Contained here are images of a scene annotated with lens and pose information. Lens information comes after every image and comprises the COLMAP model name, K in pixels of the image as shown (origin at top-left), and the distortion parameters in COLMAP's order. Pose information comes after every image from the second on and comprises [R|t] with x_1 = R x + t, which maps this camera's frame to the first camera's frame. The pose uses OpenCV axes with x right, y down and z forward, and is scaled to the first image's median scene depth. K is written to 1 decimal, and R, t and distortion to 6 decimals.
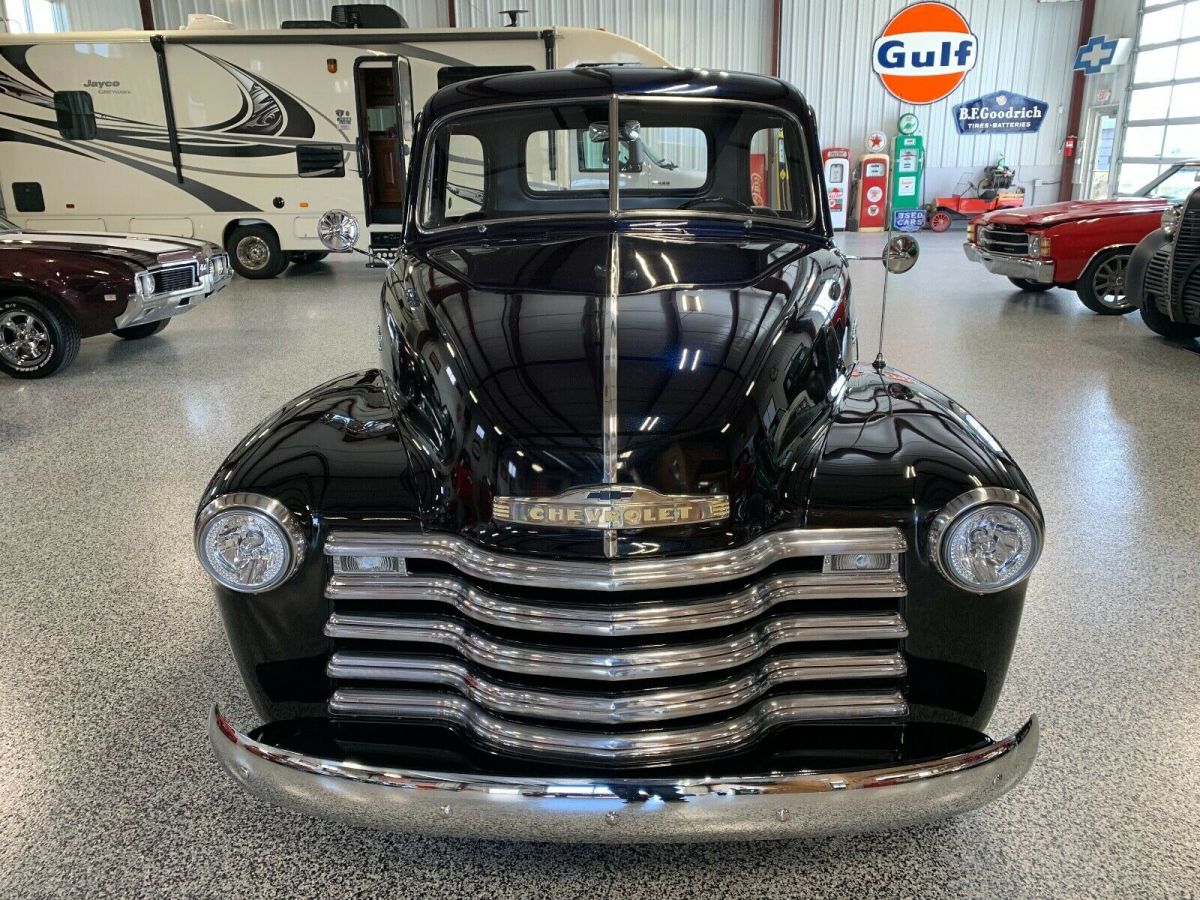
lens RADIAL K [[915.9, 0, 594.8], [0, 915.9, 449.8], [0, 0, 1]] dist [0.023208, -0.018496]
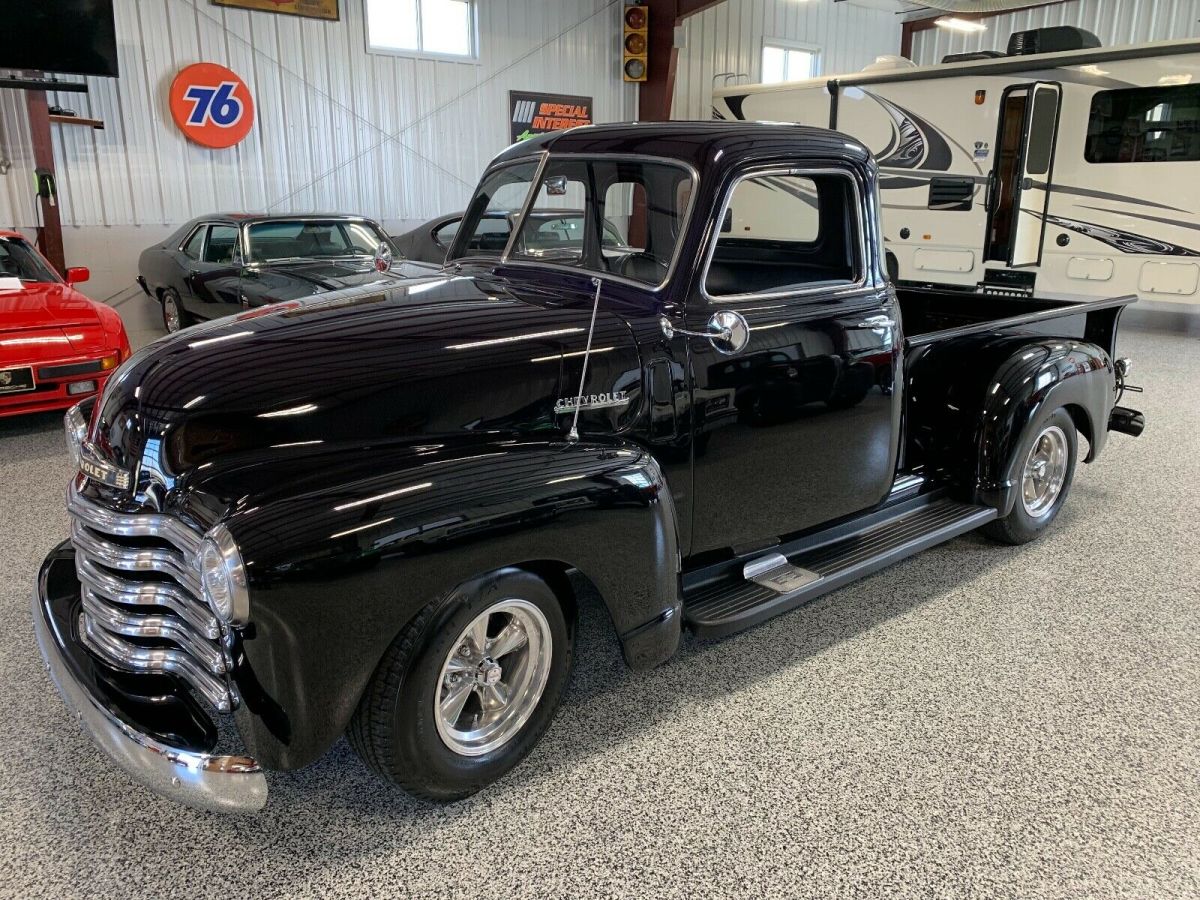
lens RADIAL K [[915.9, 0, 592.3], [0, 915.9, 448.9], [0, 0, 1]] dist [0.023208, -0.018496]
pose [[0.651014, 0.221548, -0.726014, 0.226092], [-0.239884, 0.967489, 0.080132, -0.036868], [0.720164, 0.121992, 0.682995, 0.085194]]
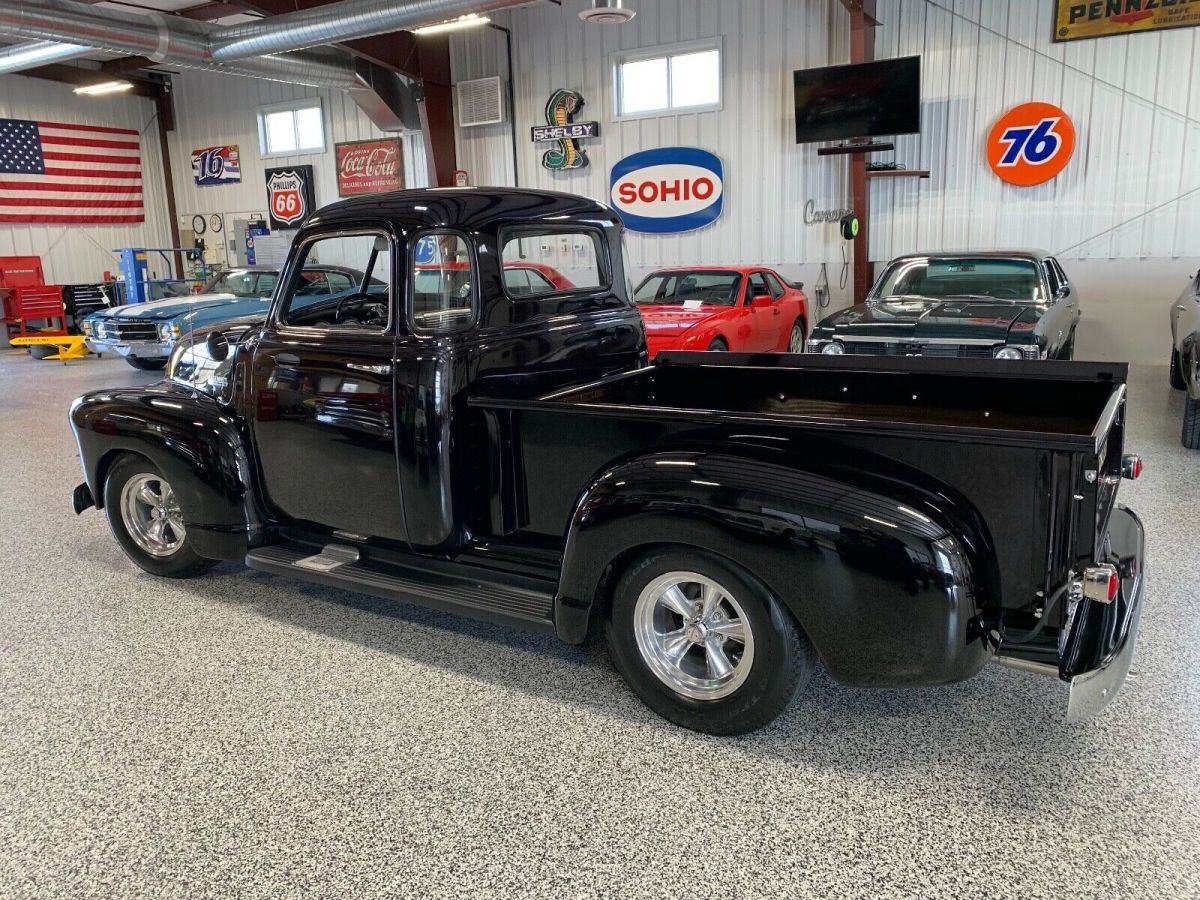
lens RADIAL K [[915.9, 0, 590.2], [0, 915.9, 443.8], [0, 0, 1]] dist [0.023208, -0.018496]
pose [[-0.508913, 0.215790, -0.833332, 0.291155], [-0.224048, 0.901502, 0.370267, -0.171043], [0.831150, 0.375140, -0.410439, 0.506755]]
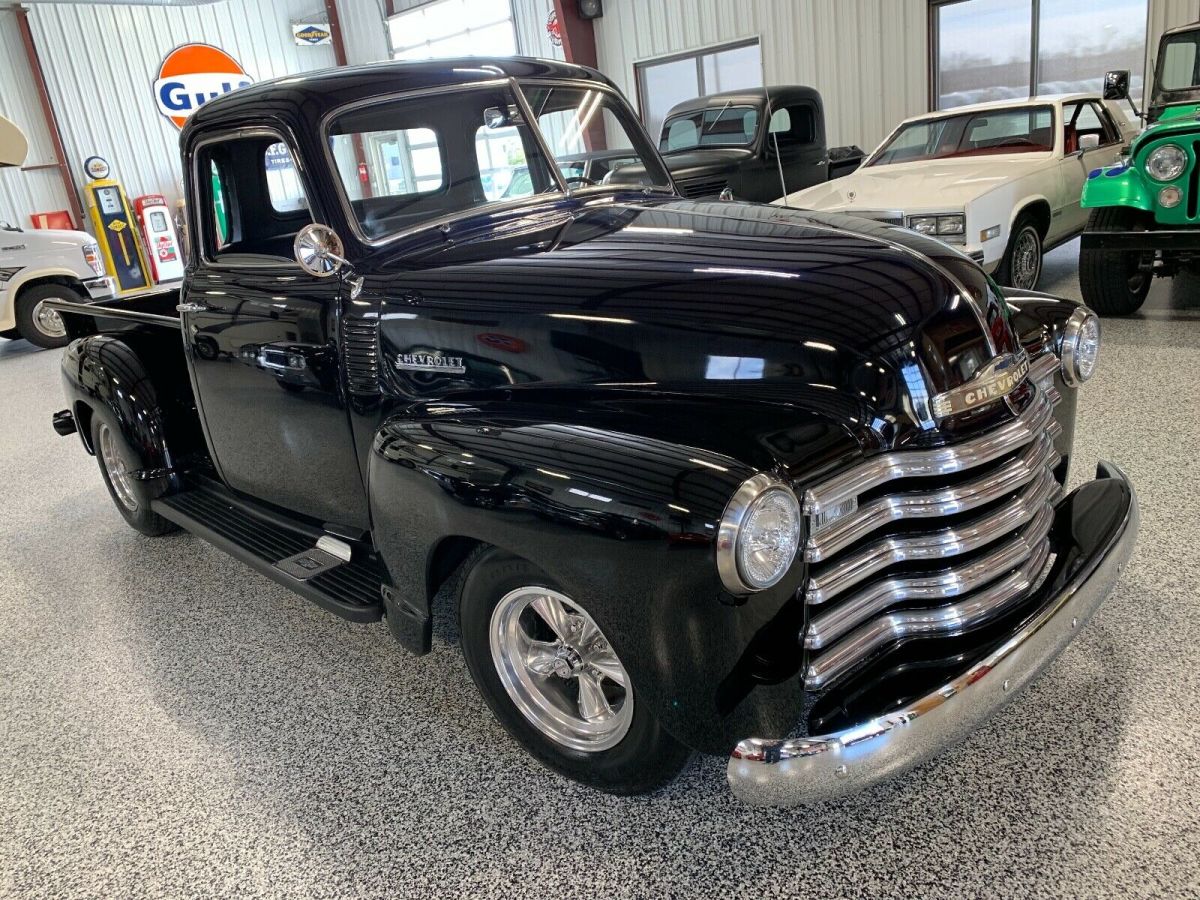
lens RADIAL K [[915.9, 0, 593.2], [0, 915.9, 445.8], [0, 0, 1]] dist [0.023208, -0.018496]
pose [[0.699013, -0.285811, 0.655510, -0.167115], [0.319201, 0.944976, 0.071638, -0.015028], [-0.639916, 0.159163, 0.751781, 0.067771]]
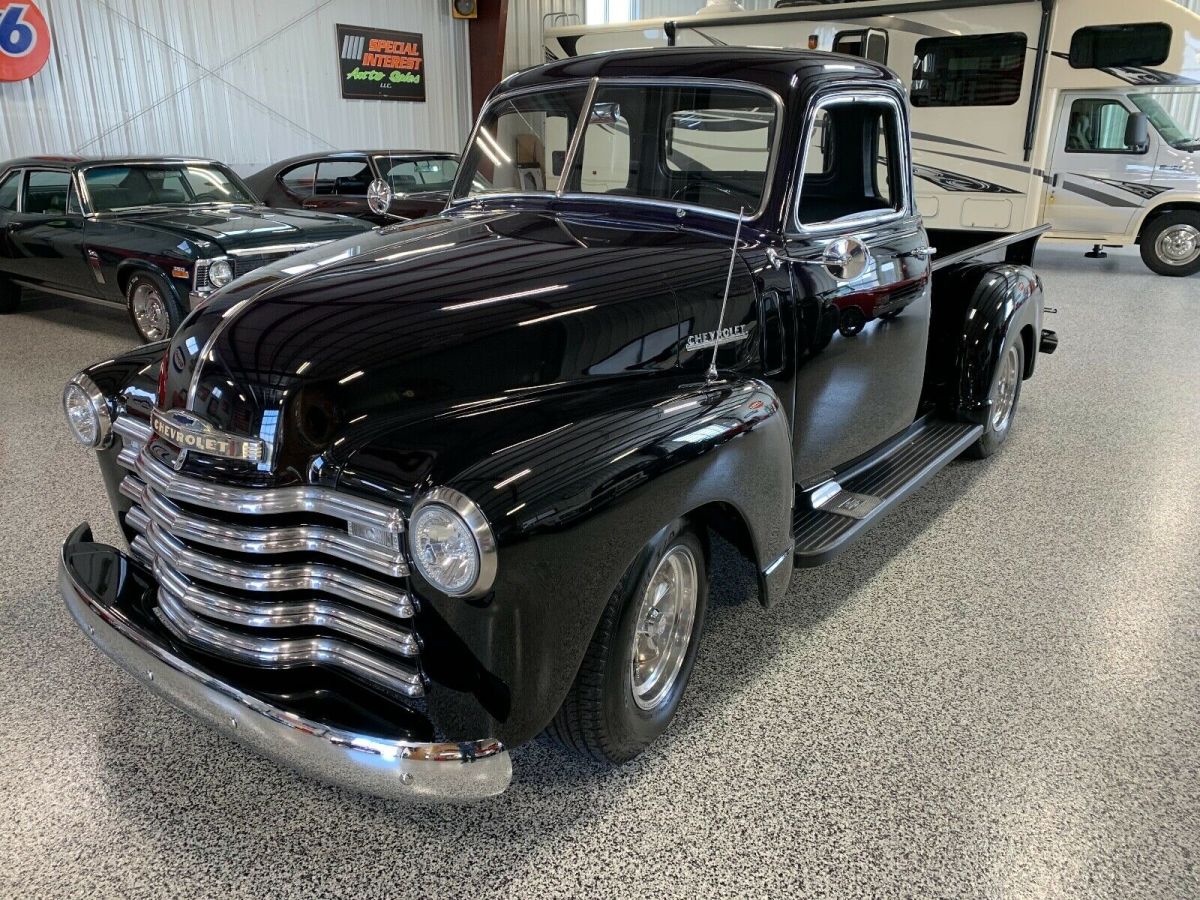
lens RADIAL K [[915.9, 0, 591.3], [0, 915.9, 444.3], [0, 0, 1]] dist [0.023208, -0.018496]
pose [[0.806517, 0.202714, -0.555371, 0.163581], [-0.191271, 0.978326, 0.079329, -0.017045], [0.559416, 0.042246, 0.827810, 0.042133]]
